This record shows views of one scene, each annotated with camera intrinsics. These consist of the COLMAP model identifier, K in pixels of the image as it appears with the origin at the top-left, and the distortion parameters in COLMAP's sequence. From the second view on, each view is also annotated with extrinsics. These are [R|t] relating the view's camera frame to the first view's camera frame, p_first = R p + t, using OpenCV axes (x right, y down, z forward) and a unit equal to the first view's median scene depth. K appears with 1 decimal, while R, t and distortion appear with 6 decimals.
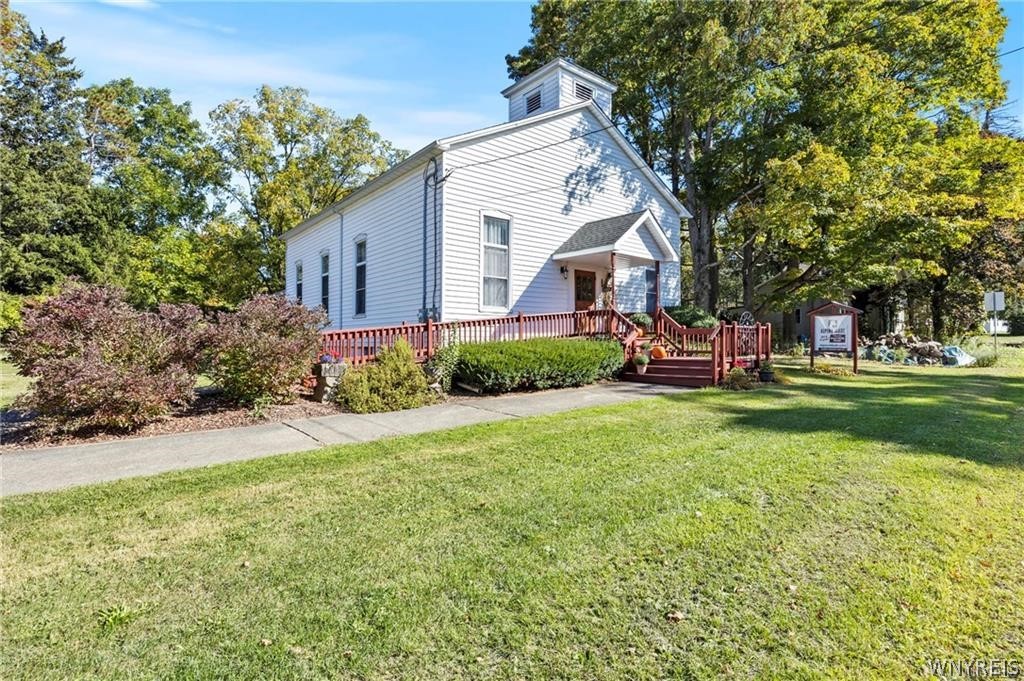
lens RADIAL K [[513.0, 0, 513.2], [0, 513.0, 343.7], [0, 0, 1]] dist [-0.004347, -0.000130]
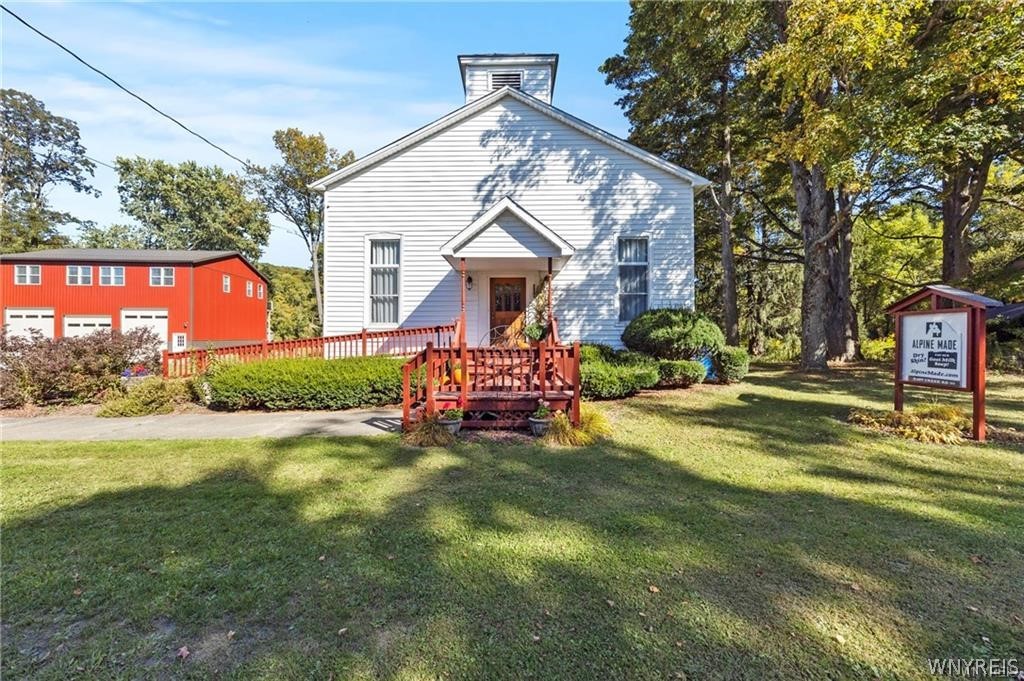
lens RADIAL K [[394.5, 0, 509.3], [0, 394.5, 339.9], [0, 0, 1]] dist [0.003476, -0.000033]
pose [[0.756633, 0.004357, -0.653826, 0.620736], [0.002643, 0.999949, 0.009721, -0.037898], [0.653835, -0.009083, 0.756583, 0.478614]]
